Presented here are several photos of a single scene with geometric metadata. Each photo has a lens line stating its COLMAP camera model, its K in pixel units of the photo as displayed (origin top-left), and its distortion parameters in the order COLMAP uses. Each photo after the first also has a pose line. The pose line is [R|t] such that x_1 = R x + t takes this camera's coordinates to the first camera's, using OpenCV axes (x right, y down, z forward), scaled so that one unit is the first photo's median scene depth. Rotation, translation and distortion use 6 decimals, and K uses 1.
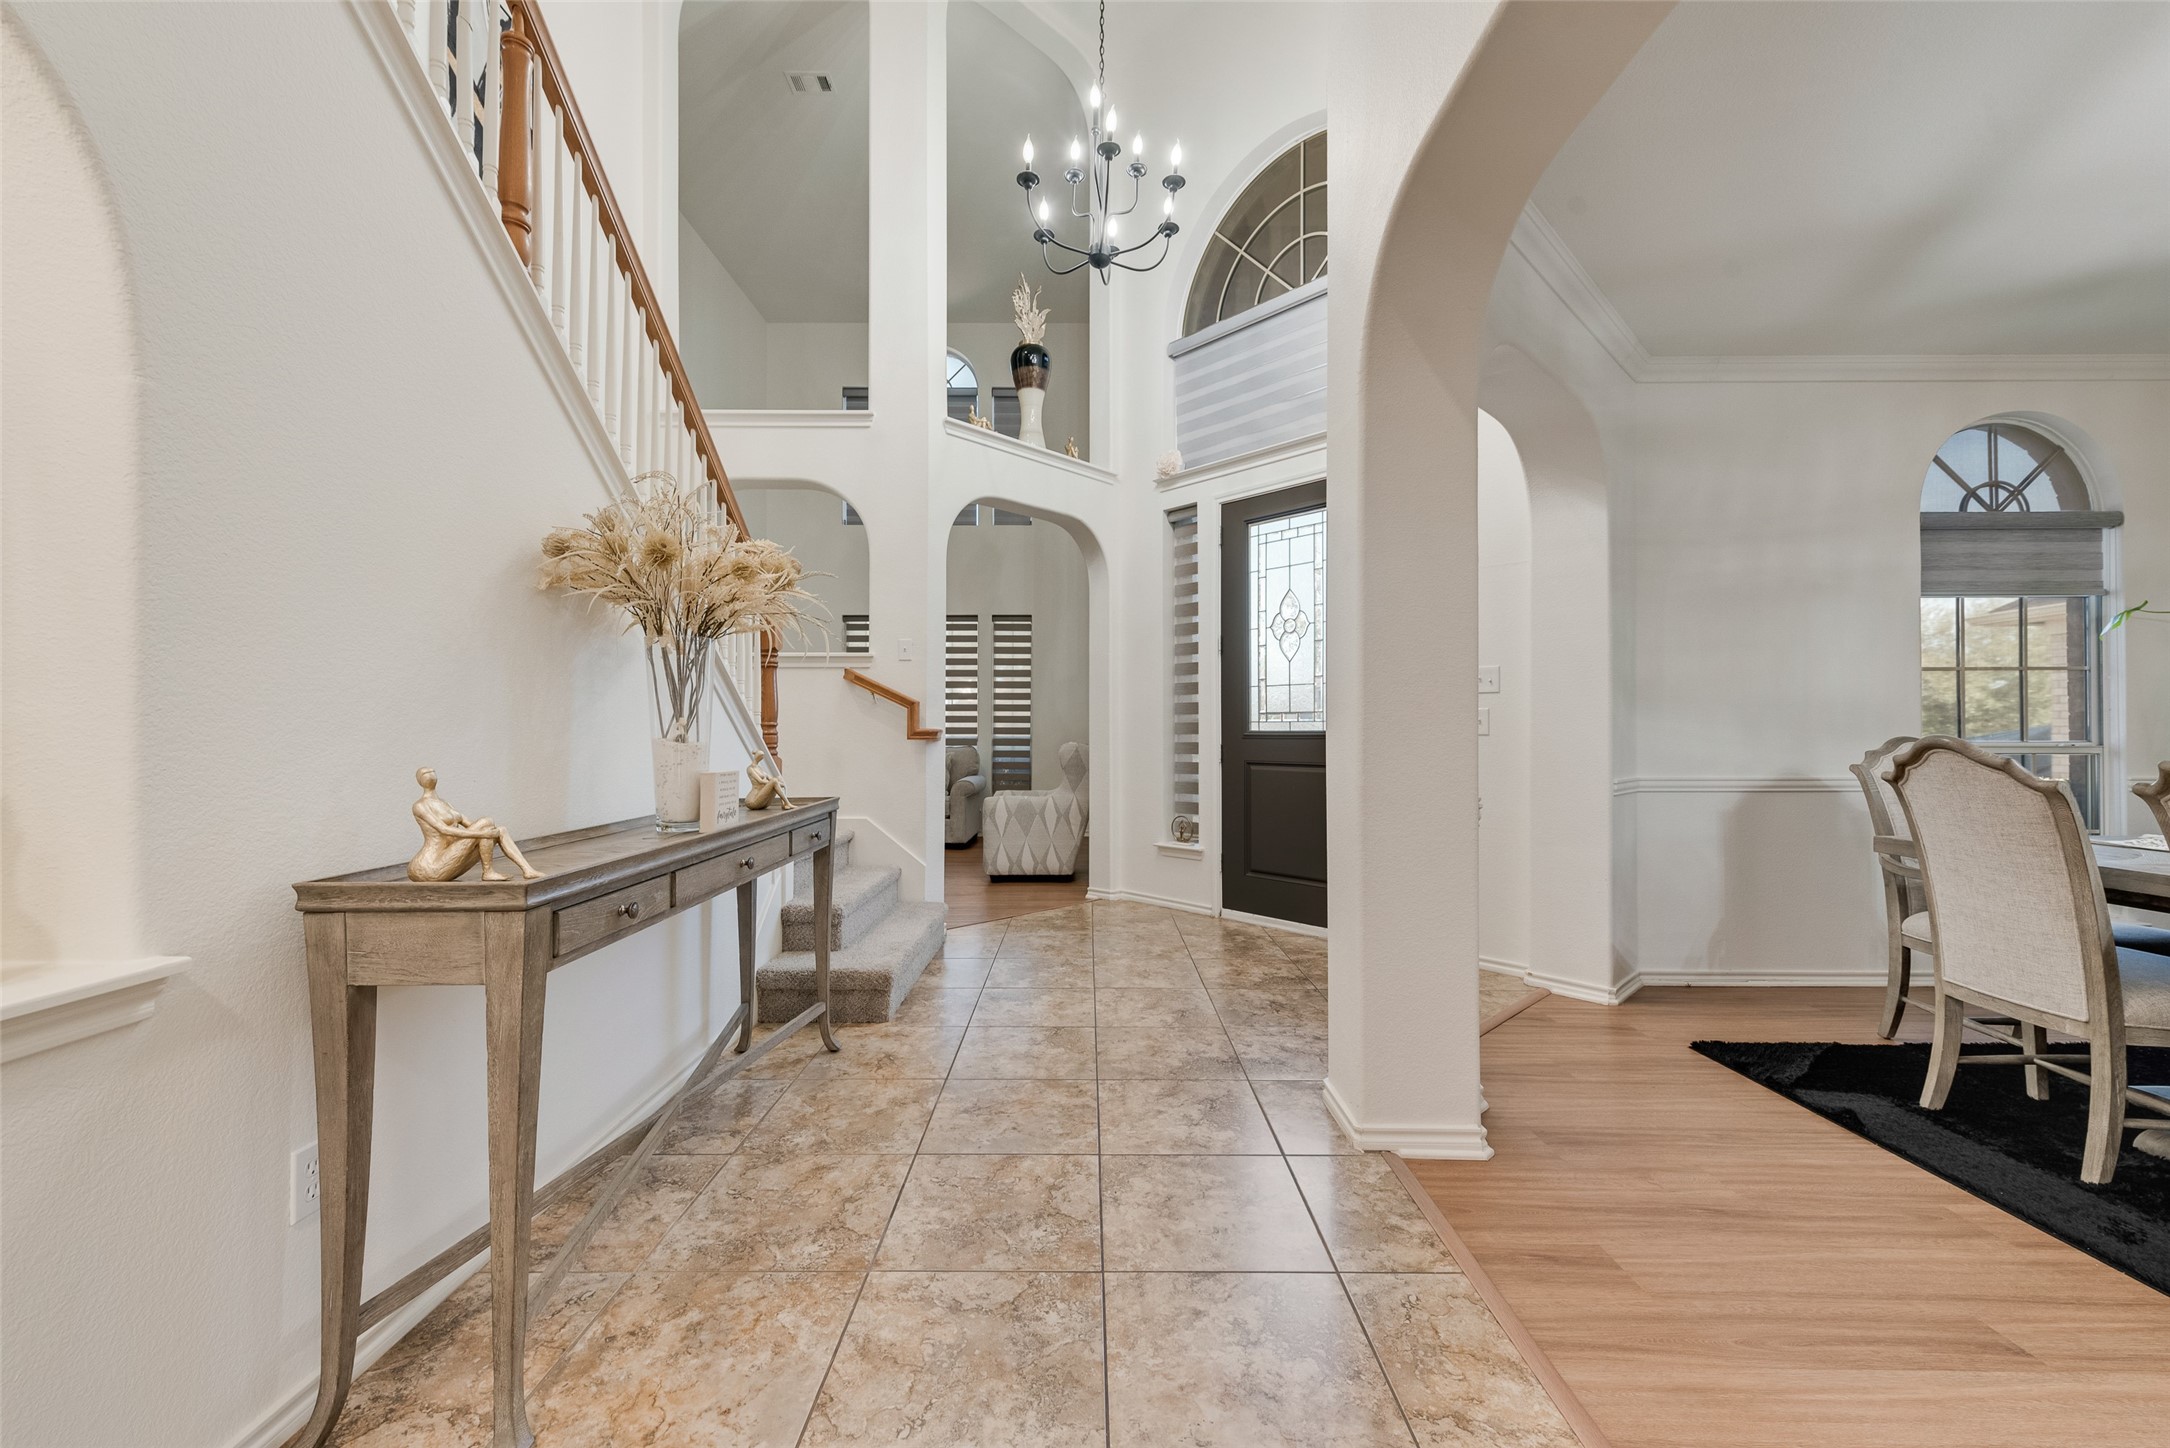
lens RADIAL K [[849.4, 0, 1085.9], [0, 849.4, 731.2], [0, 0, 1]] dist [-0.001027, -0.000270]
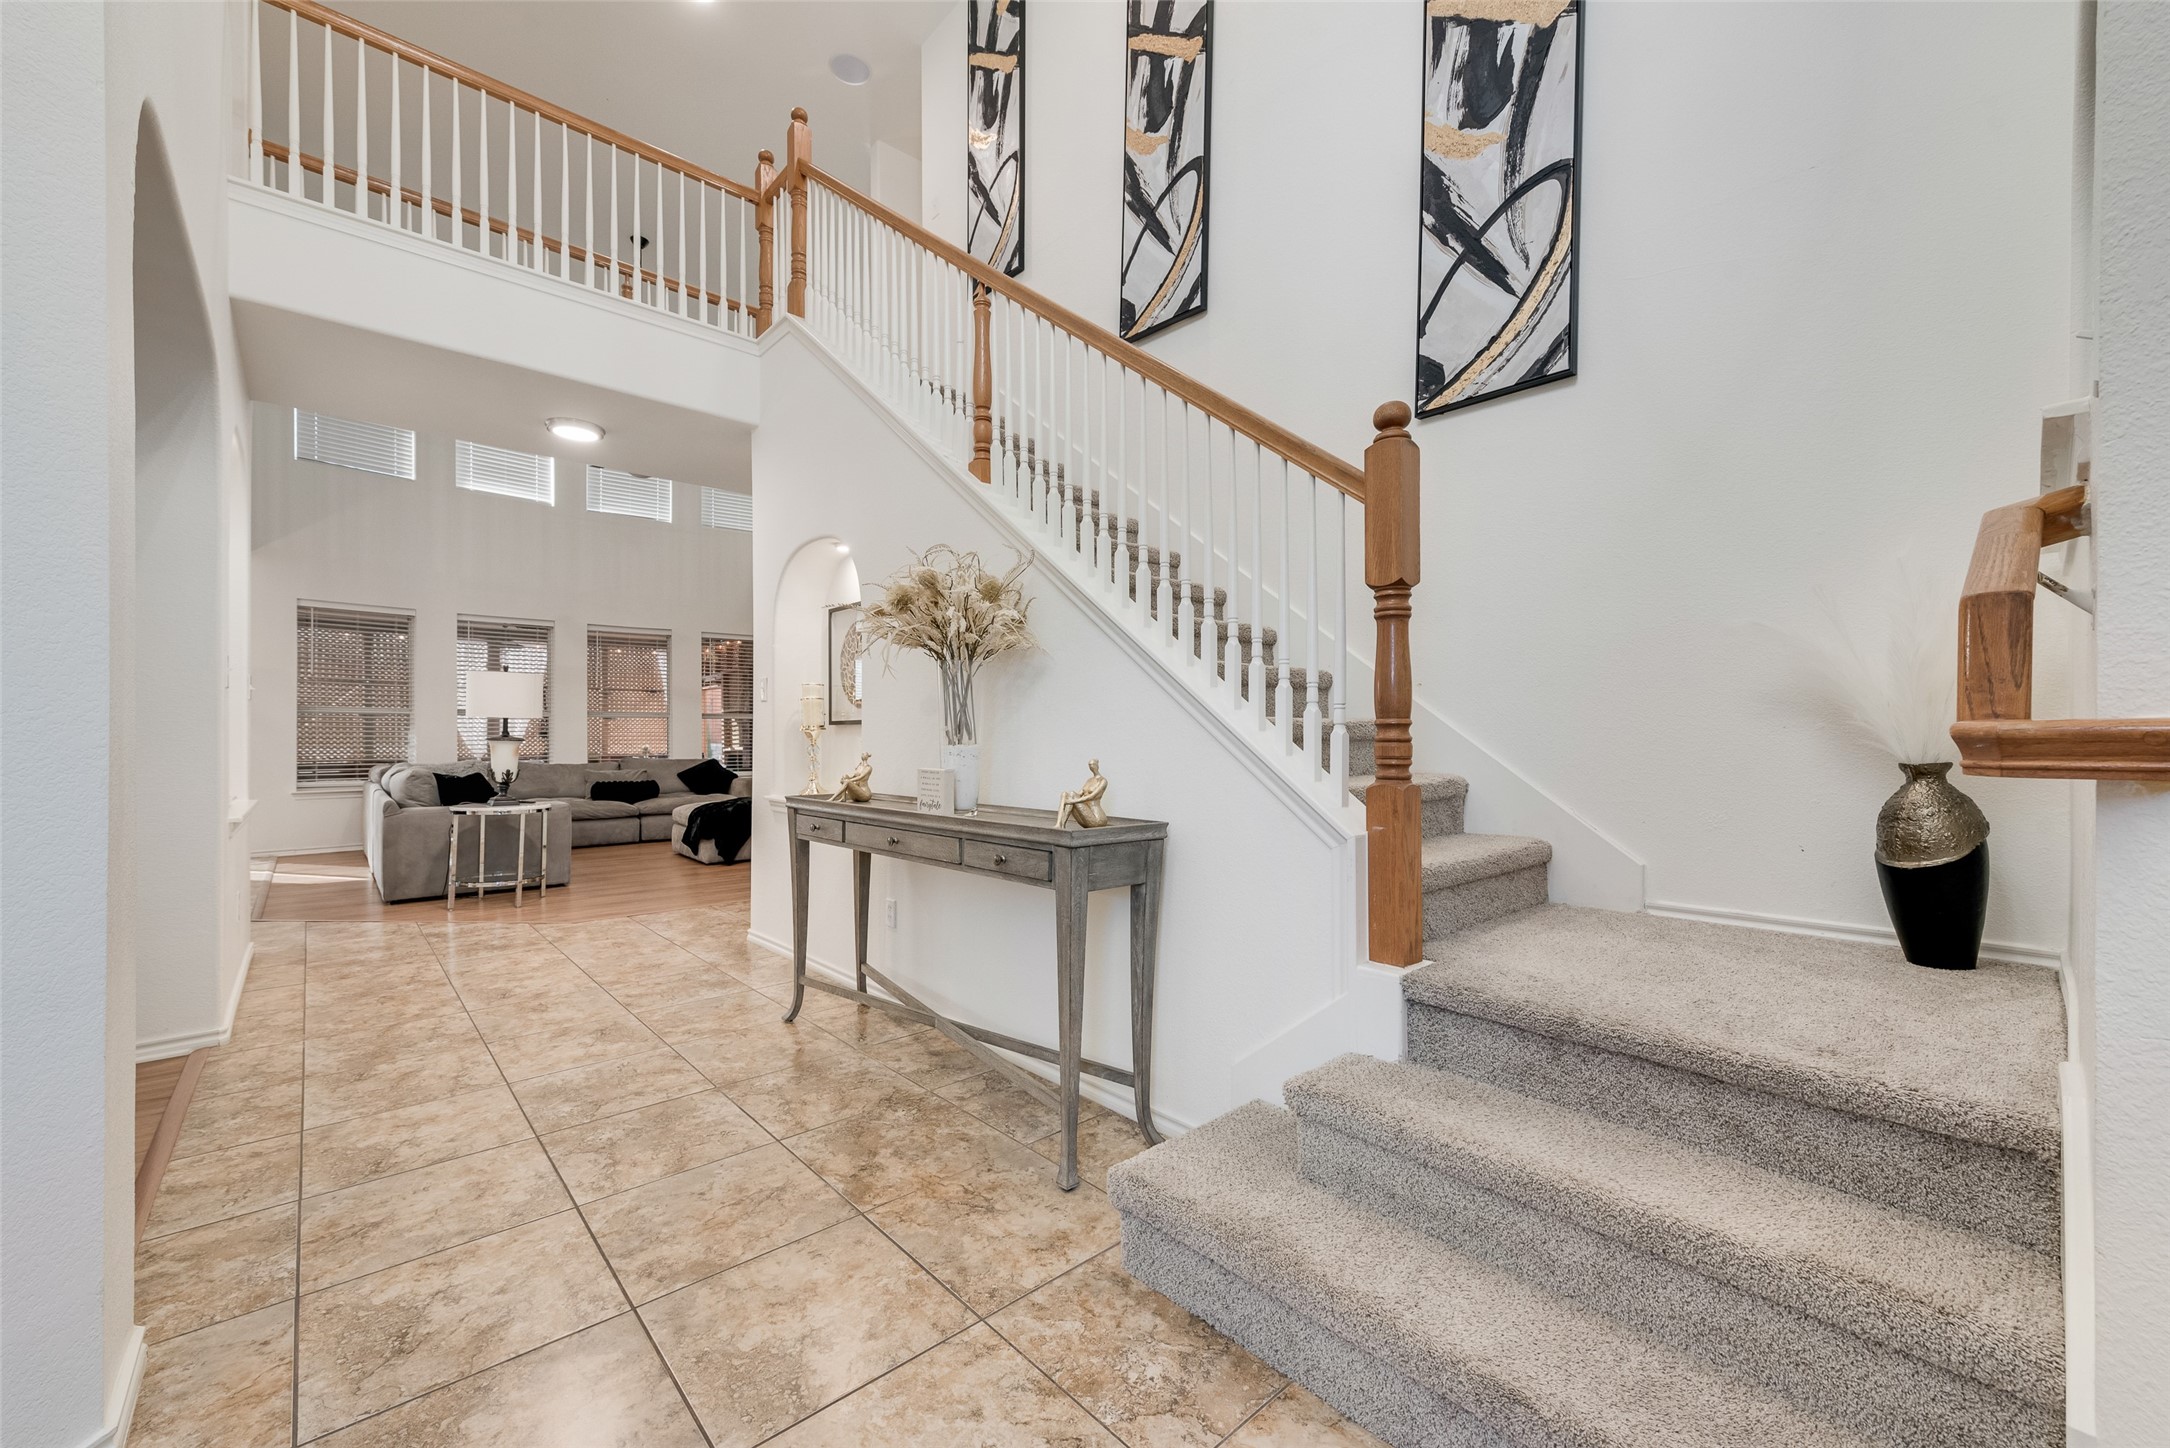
lens RADIAL K [[849.4, 0, 1085.9], [0, 849.4, 731.2], [0, 0, 1]] dist [-0.001027, -0.000270]
pose [[-0.738172, -0.002598, -0.674608, 0.227195], [-0.000510, 0.999994, -0.003294, -0.000622], [0.674613, -0.002088, -0.738169, 2.045197]]
